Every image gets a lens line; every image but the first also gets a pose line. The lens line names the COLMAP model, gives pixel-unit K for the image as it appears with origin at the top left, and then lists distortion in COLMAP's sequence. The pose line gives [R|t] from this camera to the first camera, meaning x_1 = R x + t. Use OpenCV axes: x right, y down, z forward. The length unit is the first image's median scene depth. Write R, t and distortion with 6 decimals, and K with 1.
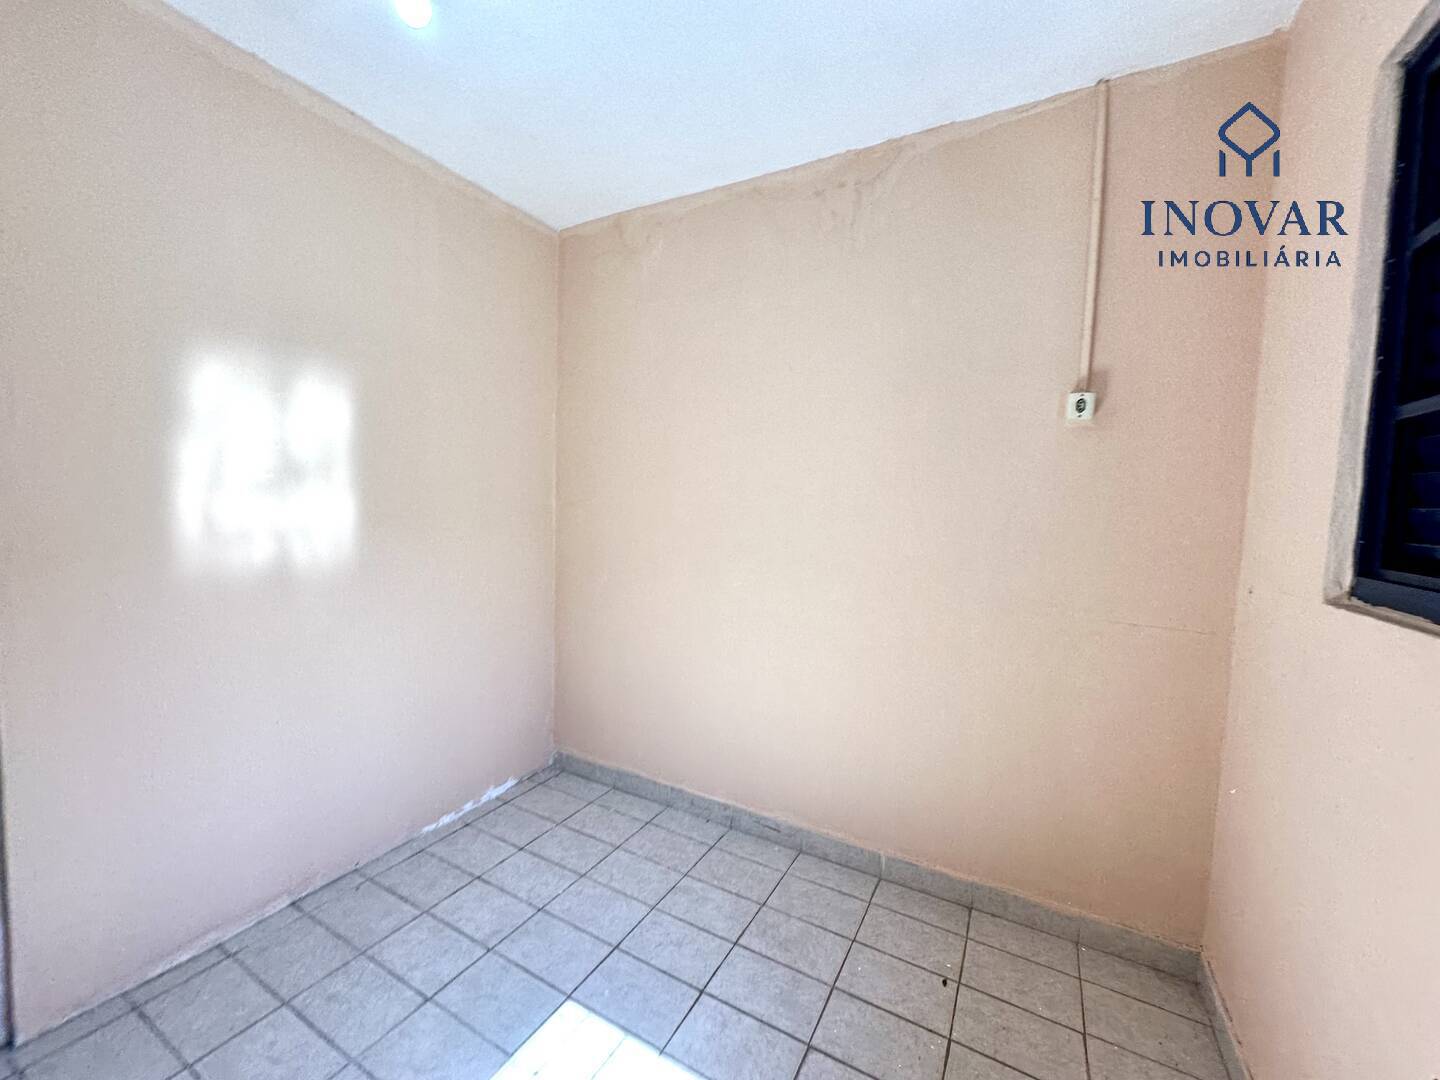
lens RADIAL K [[573.0, 0, 720.0], [0, 573.0, 540.0], [0, 0, 1]] dist [-0.004776, 0.000387]
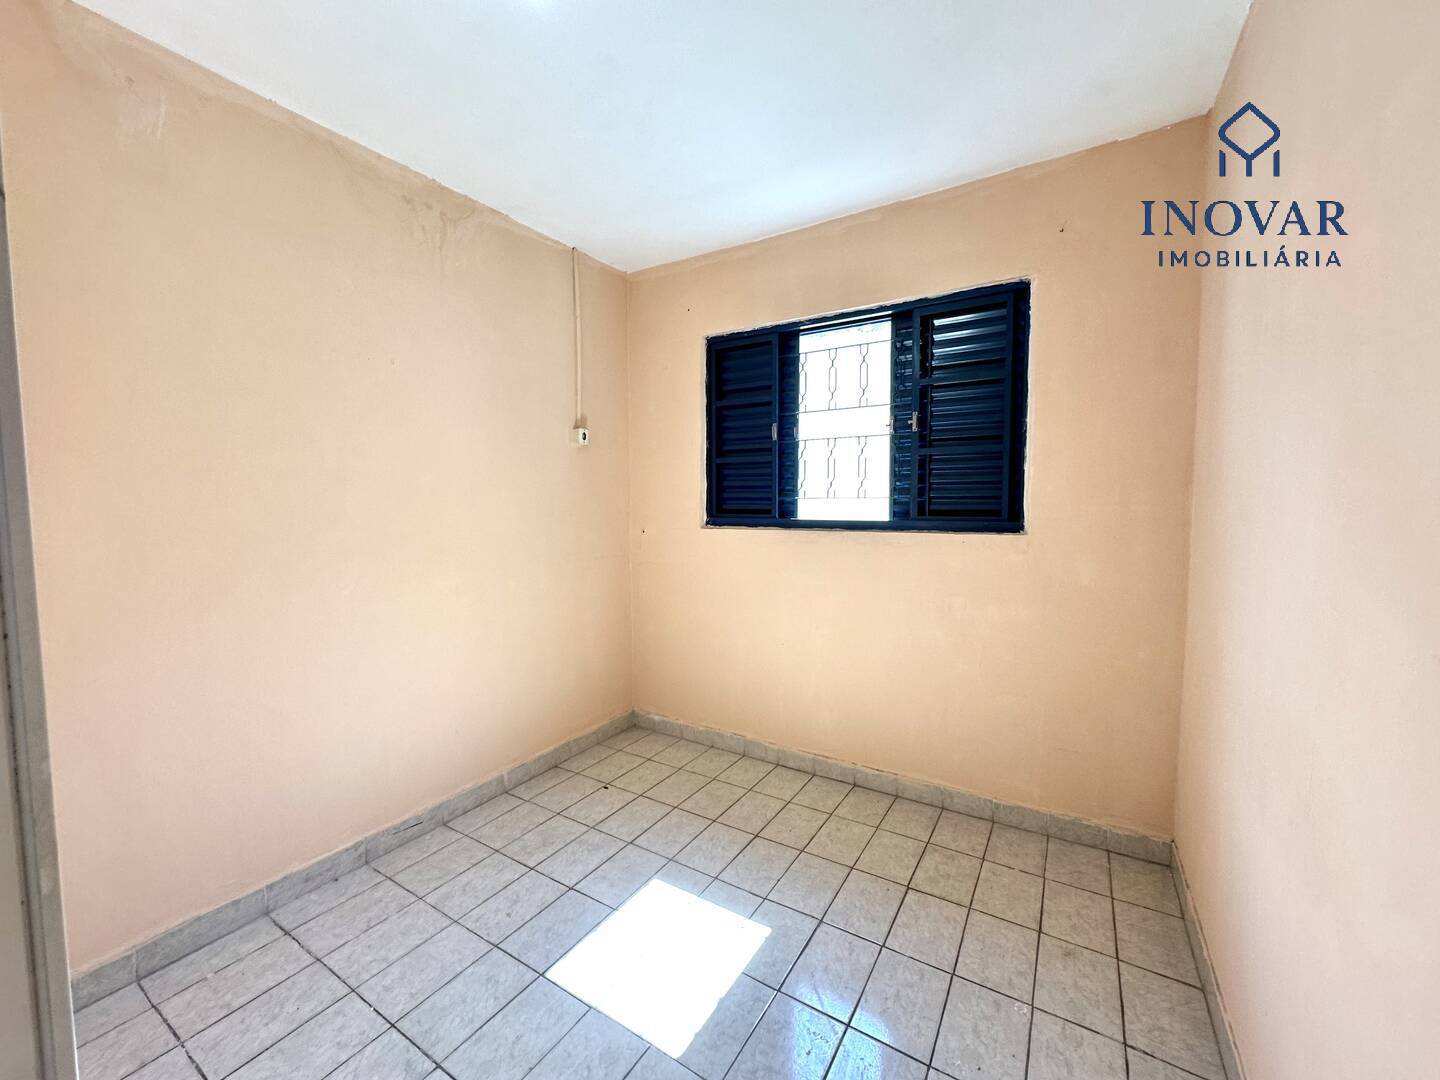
lens RADIAL K [[573.0, 0, 720.0], [0, 573.0, 540.0], [0, 0, 1]] dist [-0.004776, 0.000387]
pose [[0.051485, -0.097869, 0.993867, -0.953847], [0.074608, 0.992782, 0.093897, -0.047768], [-0.995883, 0.069316, 0.058416, 0.442397]]
